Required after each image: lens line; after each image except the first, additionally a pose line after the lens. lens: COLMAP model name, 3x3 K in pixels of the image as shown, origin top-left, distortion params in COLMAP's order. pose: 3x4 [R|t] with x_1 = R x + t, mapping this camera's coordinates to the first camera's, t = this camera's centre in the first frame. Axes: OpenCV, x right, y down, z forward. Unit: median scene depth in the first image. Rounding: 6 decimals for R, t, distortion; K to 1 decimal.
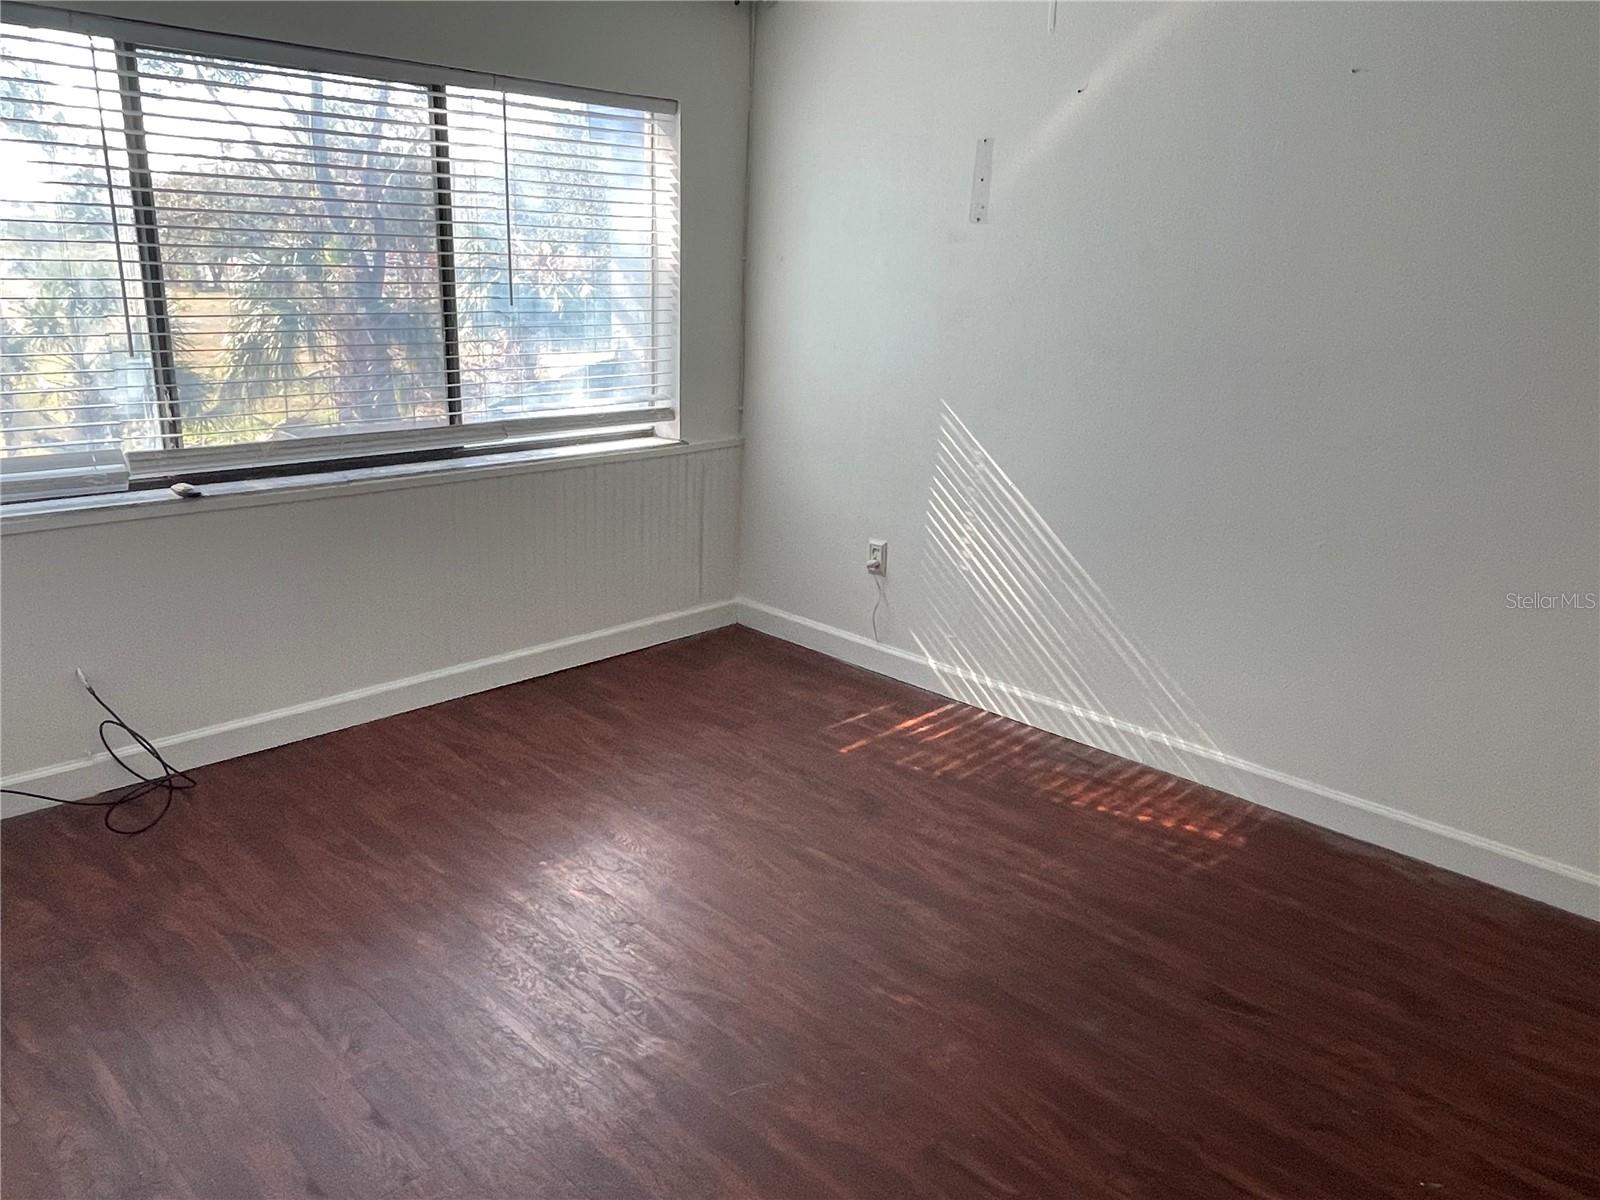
lens RADIAL K [[1167.7, 0, 800.0], [0, 1167.7, 600.0], [0, 0, 1]] dist [0.010655, -0.005347]
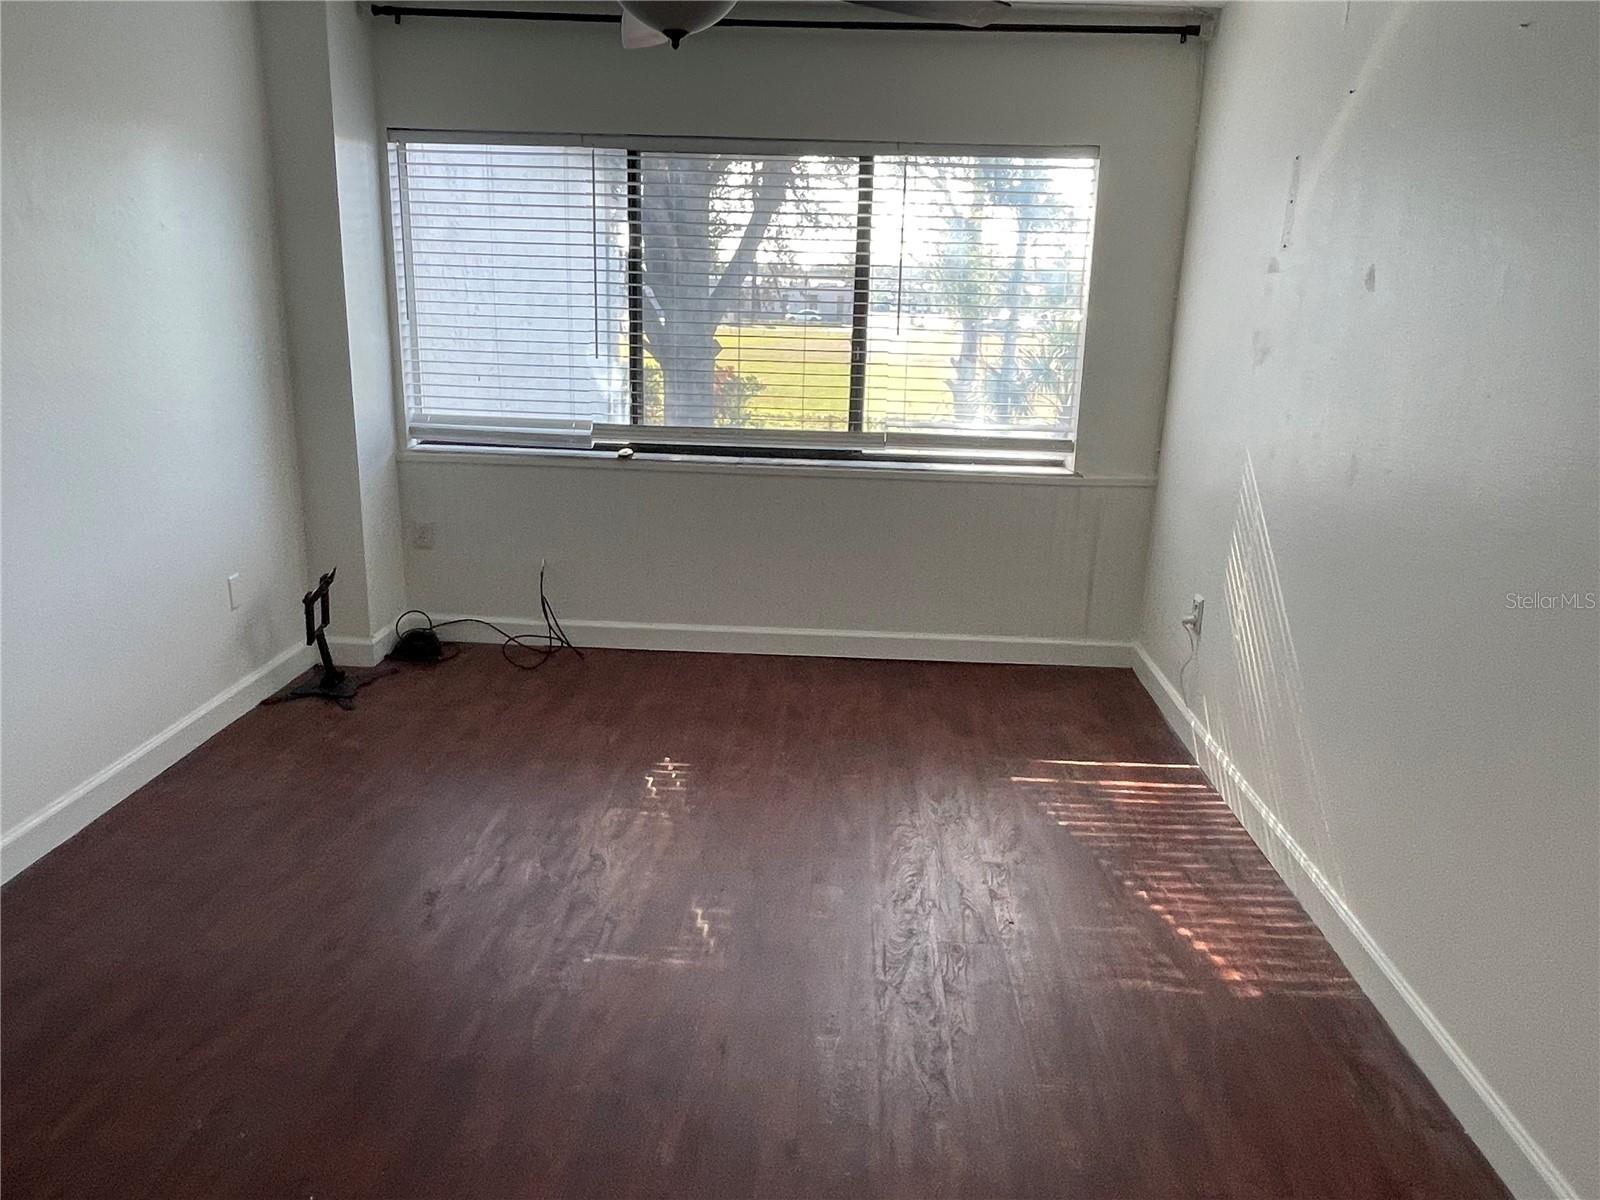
lens RADIAL K [[1170.1, 0, 800.0], [0, 1170.1, 600.0], [0, 0, 1]] dist [-0.006070, -0.003376]
pose [[0.678125, 0.182746, -0.711864, 0.591967], [-0.214133, 0.975697, 0.046491, -0.027640], [0.703060, 0.120907, 0.700777, 0.147817]]
